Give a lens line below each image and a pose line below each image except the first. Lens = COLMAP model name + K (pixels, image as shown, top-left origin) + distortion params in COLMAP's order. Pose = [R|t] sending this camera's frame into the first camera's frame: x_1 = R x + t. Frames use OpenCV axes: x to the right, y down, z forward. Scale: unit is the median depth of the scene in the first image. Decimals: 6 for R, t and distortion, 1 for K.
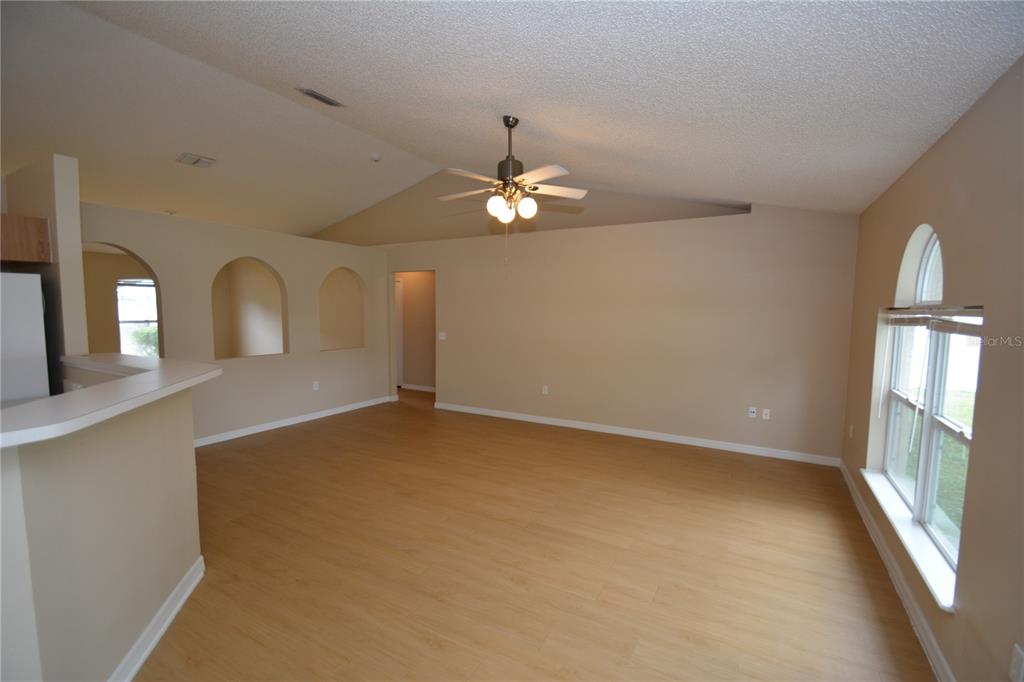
lens RADIAL K [[449.1, 0, 511.9], [0, 449.1, 345.0], [0, 0, 1]] dist [0.010843, -0.013303]
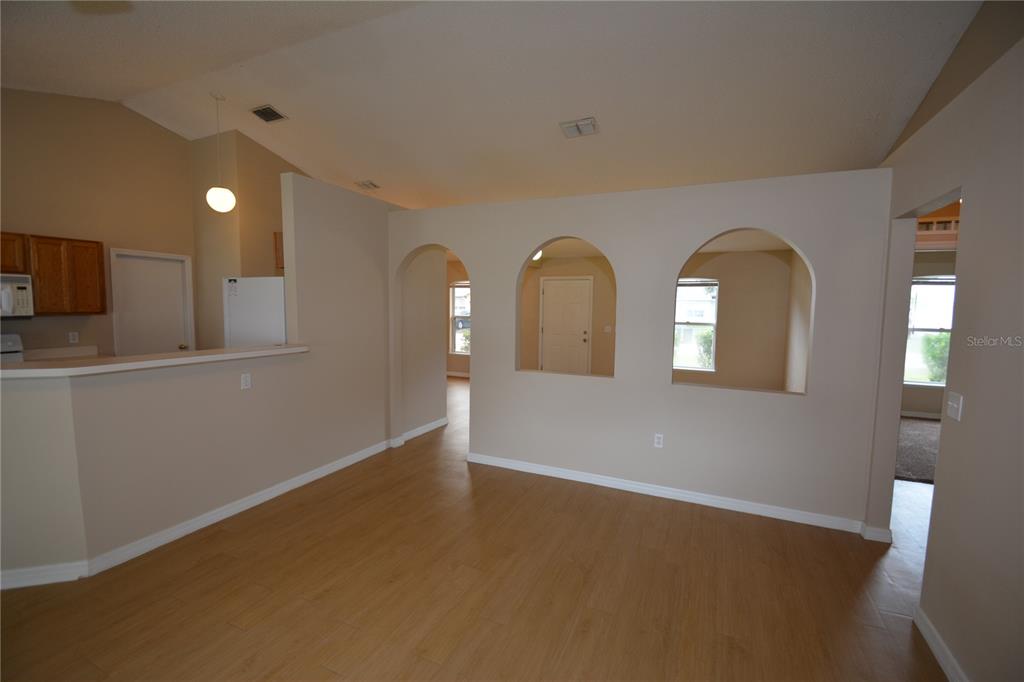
lens RADIAL K [[442.3, 0, 514.9], [0, 442.3, 341.1], [0, 0, 1]] dist [0.001462, -0.012184]
pose [[0.098570, 0.078370, -0.992039, 0.098082], [-0.100362, 0.992594, 0.068441, -0.053904], [0.990056, 0.092817, 0.105705, 0.675953]]
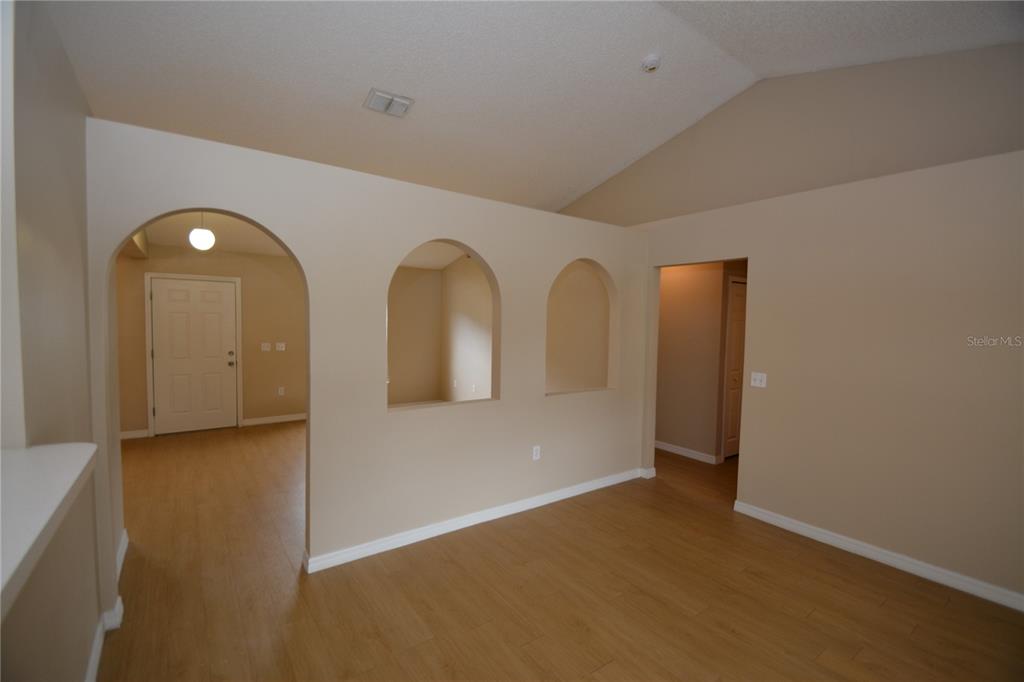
lens RADIAL K [[442.3, 0, 514.9], [0, 442.3, 341.1], [0, 0, 1]] dist [0.001462, -0.012184]
pose [[0.907805, 0.029144, -0.418379, -0.198590], [-0.045546, 0.998533, -0.029270, -0.037261], [0.416913, 0.045627, 0.907801, 0.401767]]
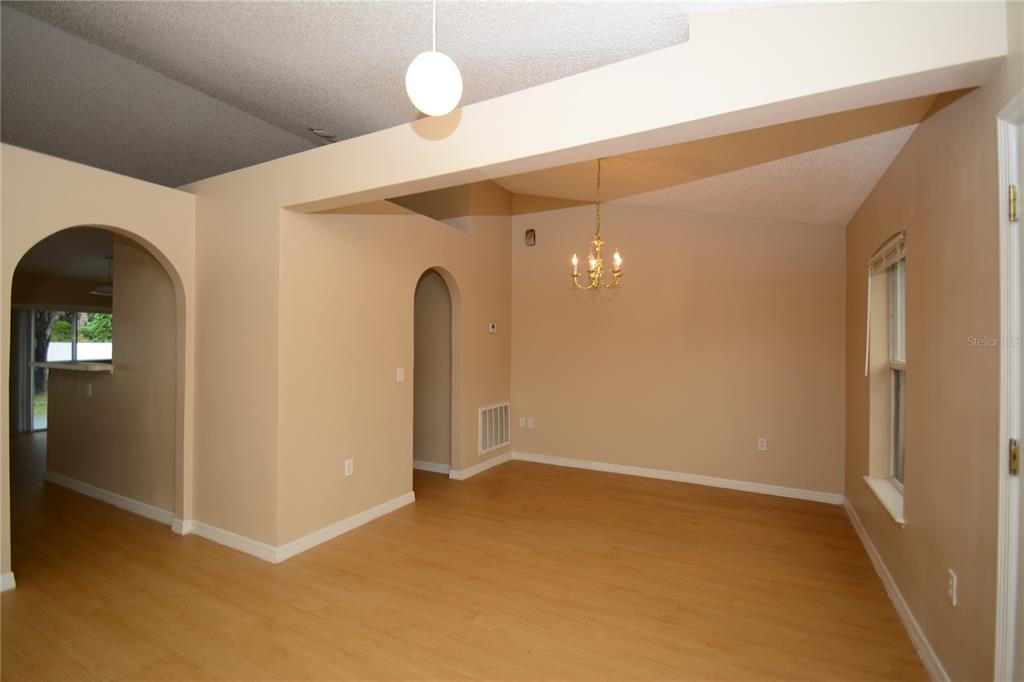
lens RADIAL K [[465.2, 0, 515.1], [0, 465.2, 345.4], [0, 0, 1]] dist [0.010228, -0.016069]
pose [[-0.998980, -0.014265, -0.042851, -0.976978], [-0.017564, 0.996827, 0.077634, -0.066389], [0.041608, 0.078307, -0.996061, 1.086770]]
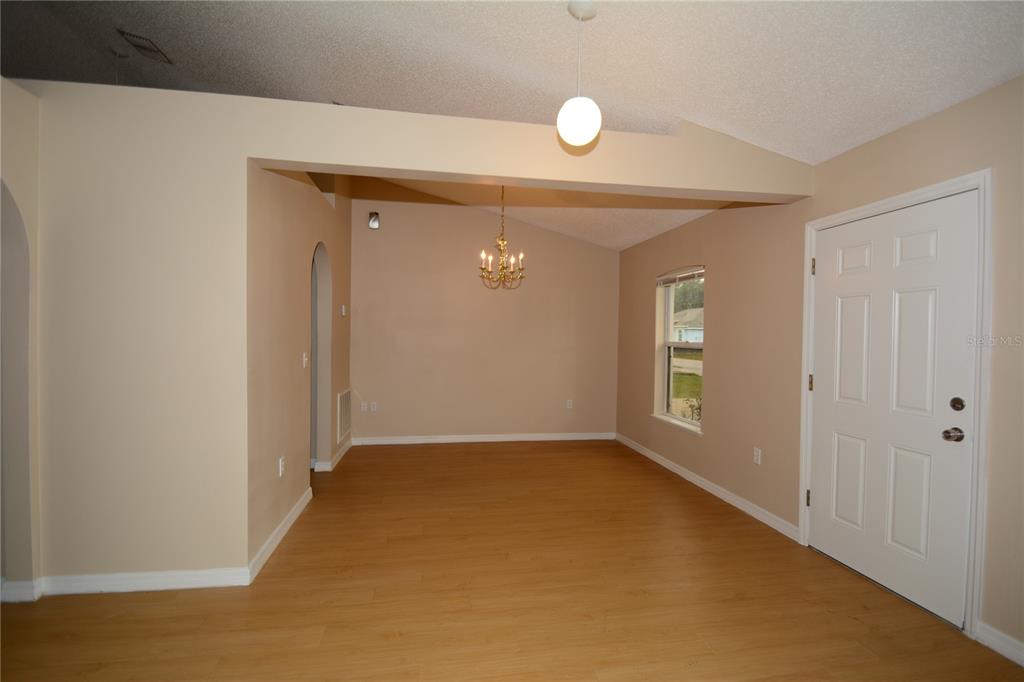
lens RADIAL K [[465.2, 0, 515.1], [0, 465.2, 345.4], [0, 0, 1]] dist [0.010228, -0.016069]
pose [[-0.762697, -0.001625, -0.646753, -0.690612], [-0.070624, 0.994226, 0.080786, -0.057630], [0.642888, 0.107292, -0.758409, 1.052324]]
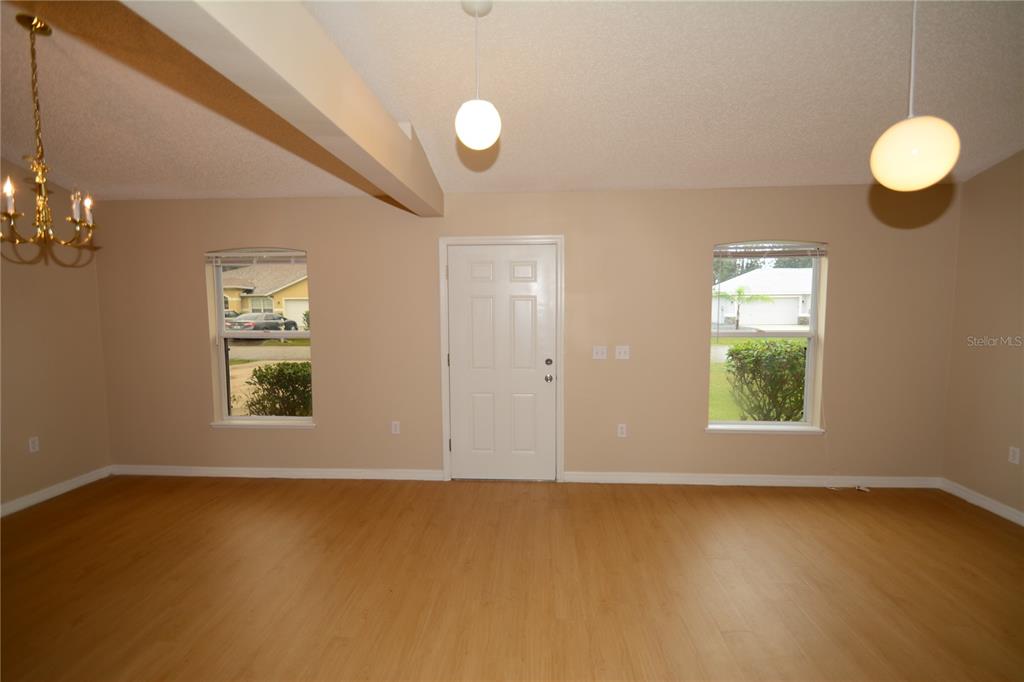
lens RADIAL K [[461.0, 0, 512.0], [0, 461.0, 341.0], [0, 0, 1]] dist [0.019878, -0.013538]
pose [[0.445958, 0.062714, -0.892854, -0.631955], [-0.067295, 0.997068, 0.036422, -0.056979], [0.892520, 0.043842, 0.448871, 0.694199]]
